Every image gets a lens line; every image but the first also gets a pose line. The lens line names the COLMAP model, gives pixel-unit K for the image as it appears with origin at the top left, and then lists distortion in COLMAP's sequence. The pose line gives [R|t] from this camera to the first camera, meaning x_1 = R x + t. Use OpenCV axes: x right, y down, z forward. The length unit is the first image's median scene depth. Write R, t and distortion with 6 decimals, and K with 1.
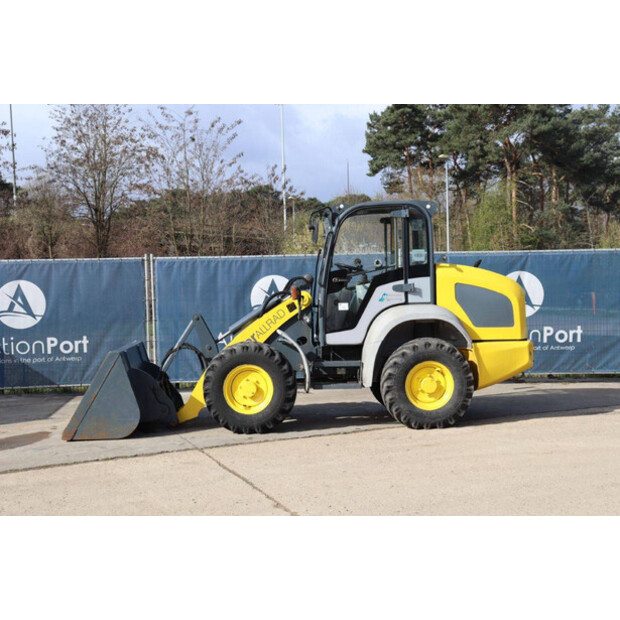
lens RADIAL K [[921.9, 0, 309.8], [0, 921.9, 309.6], [0, 0, 1]] dist [0.120379, 0.000000]
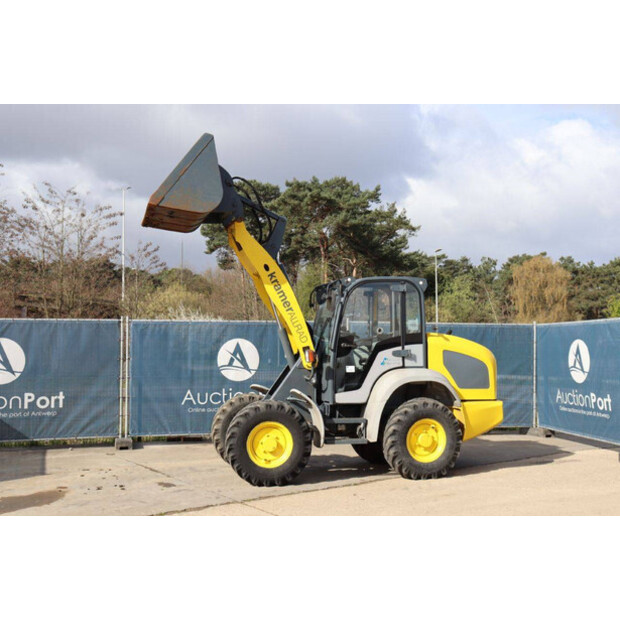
lens RADIAL K [[784.3, 0, 303.8], [0, 784.3, 305.5], [0, 0, 1]] dist [0.024646, 0.000000]
pose [[0.976194, 0.033179, 0.214348, -0.224363], [-0.016063, 0.996576, -0.081108, -0.001911], [-0.216305, 0.075734, 0.973384, 0.083412]]
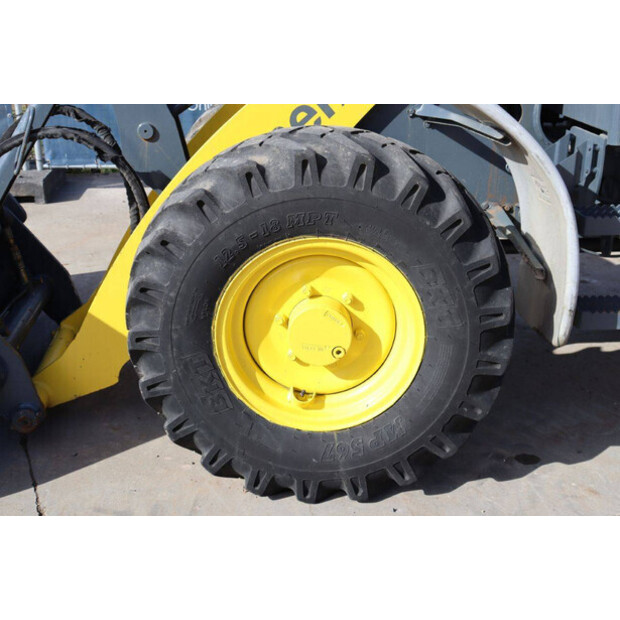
lens RADIAL K [[880.7, 0, 314.9], [0, 880.7, 304.2], [0, 0, 1]] dist [0.100632, 0.000000]
pose [[0.998696, 0.007052, 0.050563, -0.077131], [-0.022495, 0.949868, 0.311841, 0.007647], [-0.045829, -0.312572, 0.948788, 0.768777]]
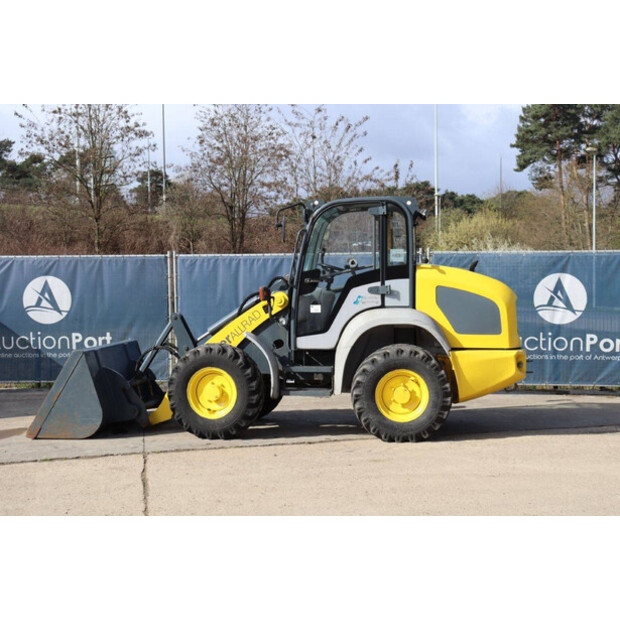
lens RADIAL K [[921.9, 0, 312.5], [0, 921.9, 310.6], [0, 0, 1]] dist [0.120379, 0.000000]
pose [[0.985047, 0.019836, -0.171141, 0.194866], [-0.019117, 0.999800, 0.005854, -0.006910], [0.171223, -0.002495, 0.985229, 0.068071]]
